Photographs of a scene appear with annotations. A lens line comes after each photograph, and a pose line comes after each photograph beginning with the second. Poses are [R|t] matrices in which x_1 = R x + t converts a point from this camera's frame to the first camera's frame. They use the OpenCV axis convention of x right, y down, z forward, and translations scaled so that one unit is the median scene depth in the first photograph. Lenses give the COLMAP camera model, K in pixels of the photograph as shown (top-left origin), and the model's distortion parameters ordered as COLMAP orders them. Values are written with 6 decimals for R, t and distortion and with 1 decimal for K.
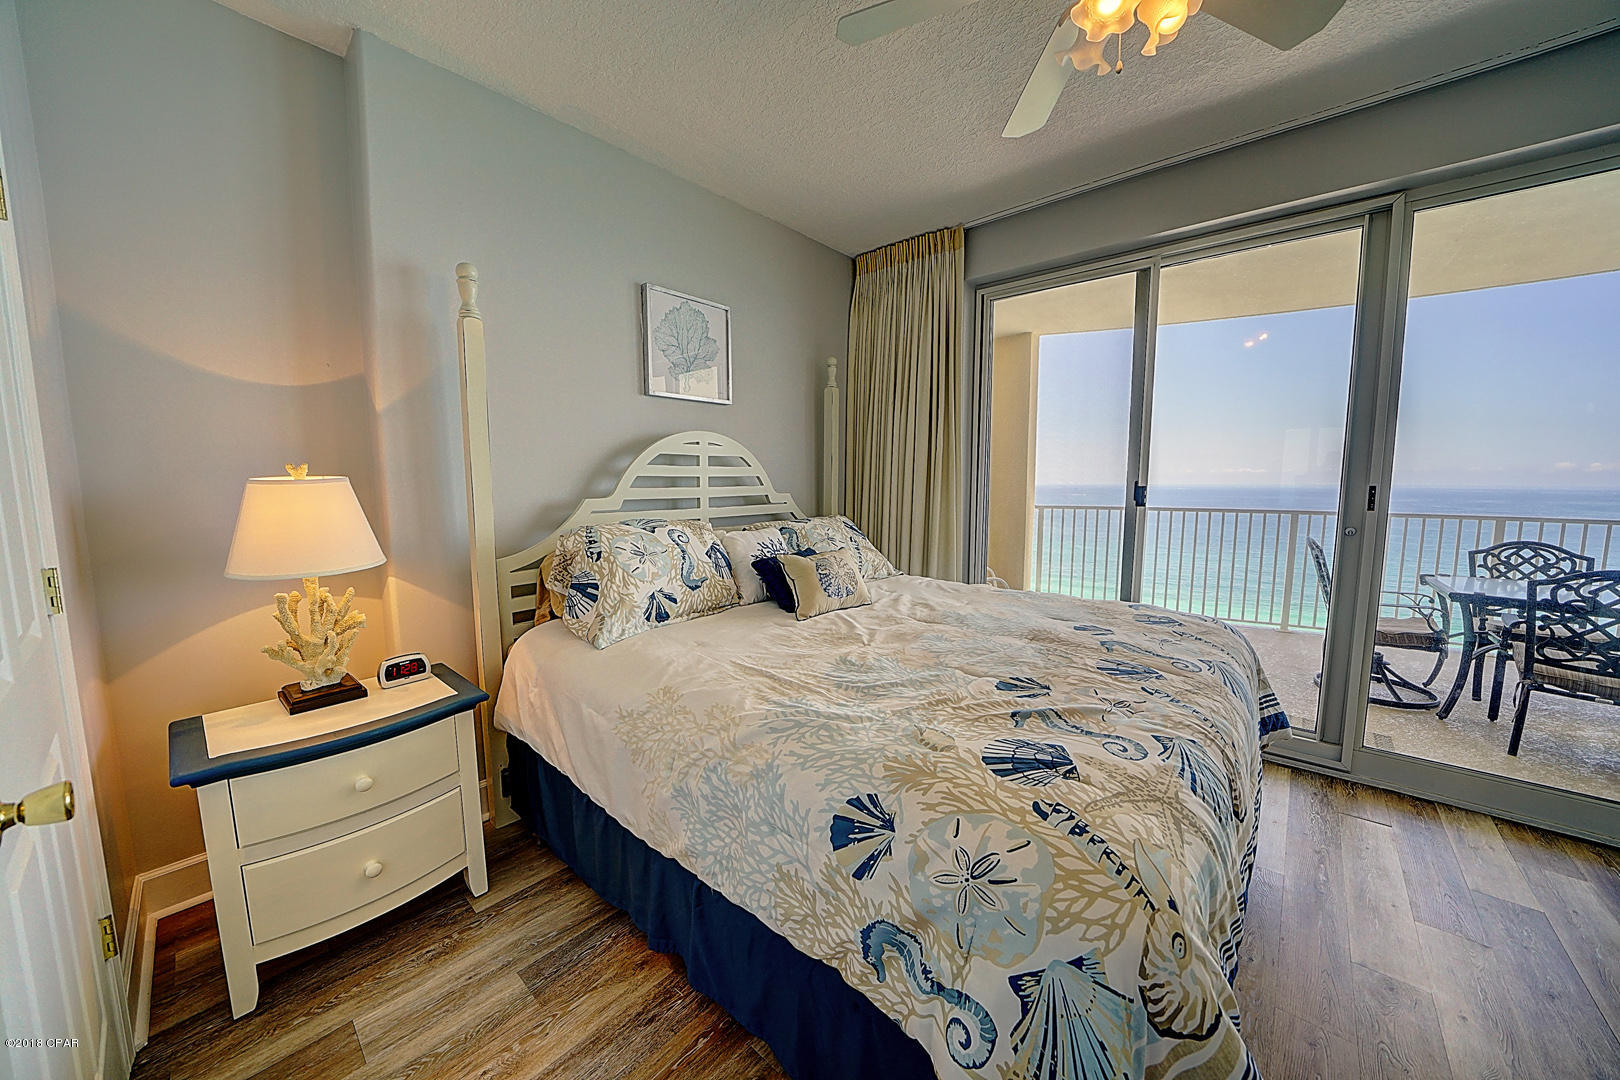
lens RADIAL K [[562.9, 0, 809.4], [0, 562.9, 538.2], [0, 0, 1]] dist [-0.027774, 0.004130]
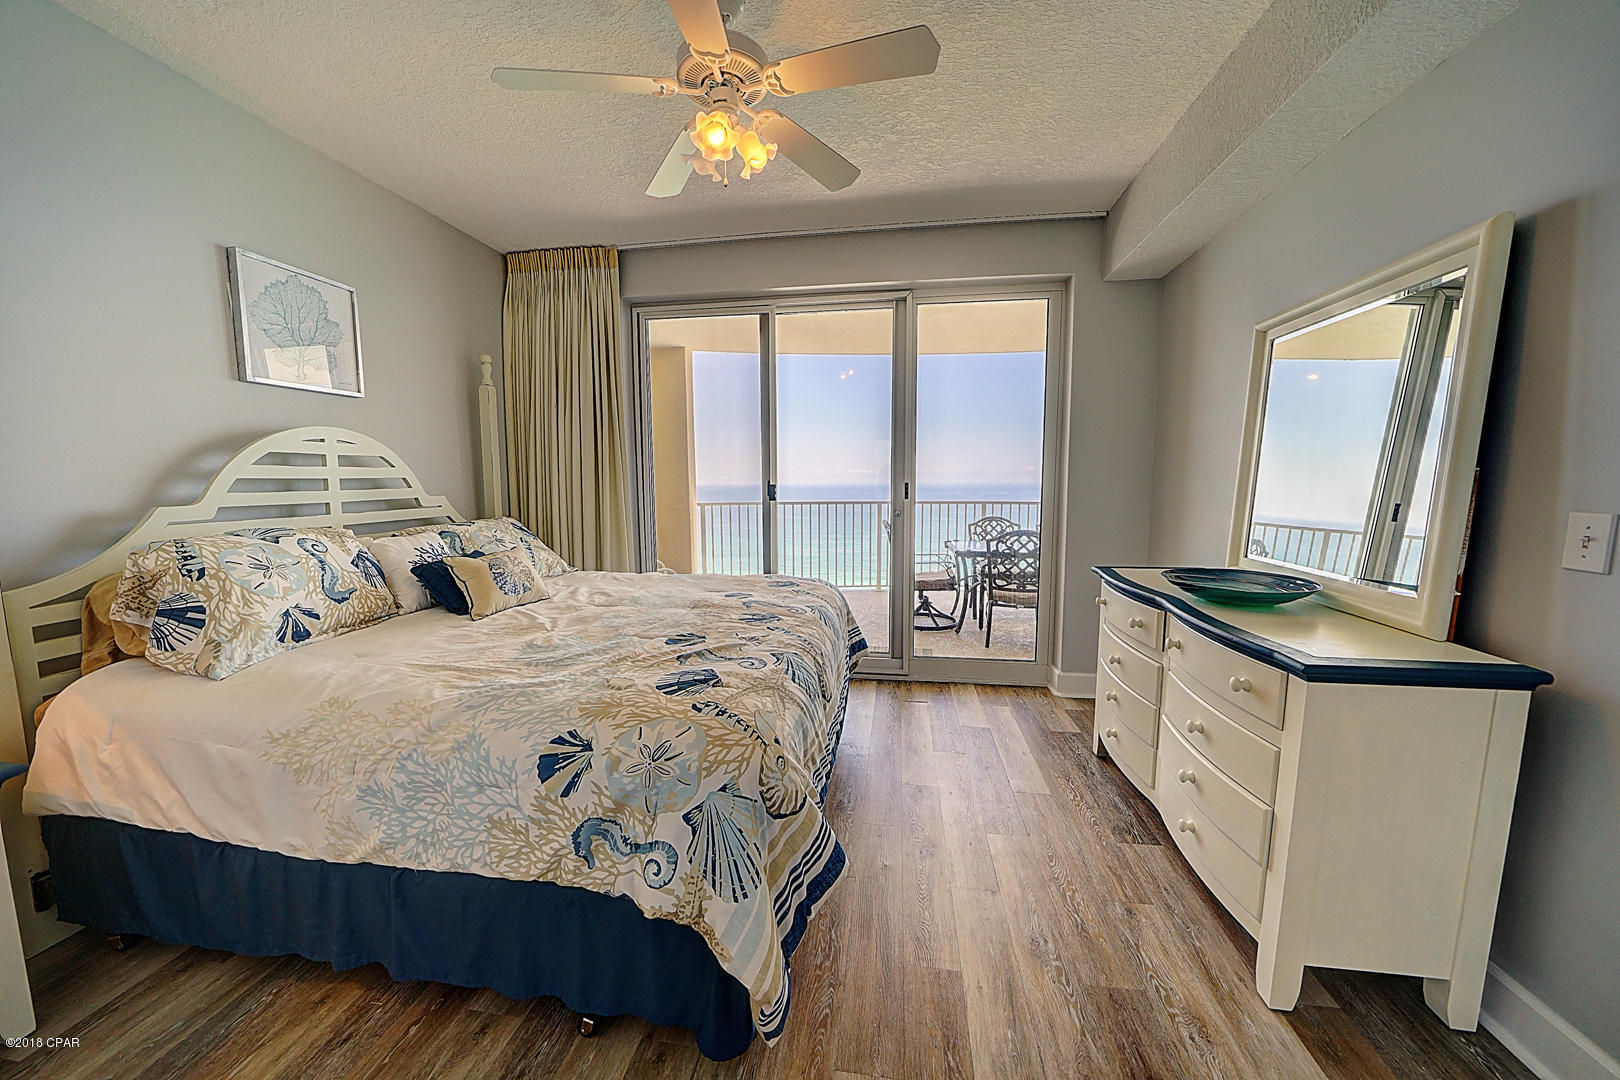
lens RADIAL K [[536.5, 0, 799.4], [0, 536.5, 536.9], [0, 0, 1]] dist [-0.025007, 0.002126]
pose [[0.841662, -0.060123, 0.536648, -0.033752], [0.059163, 0.998067, 0.019029, 0.014198], [-0.536754, 0.015734, 0.843592, -0.135357]]
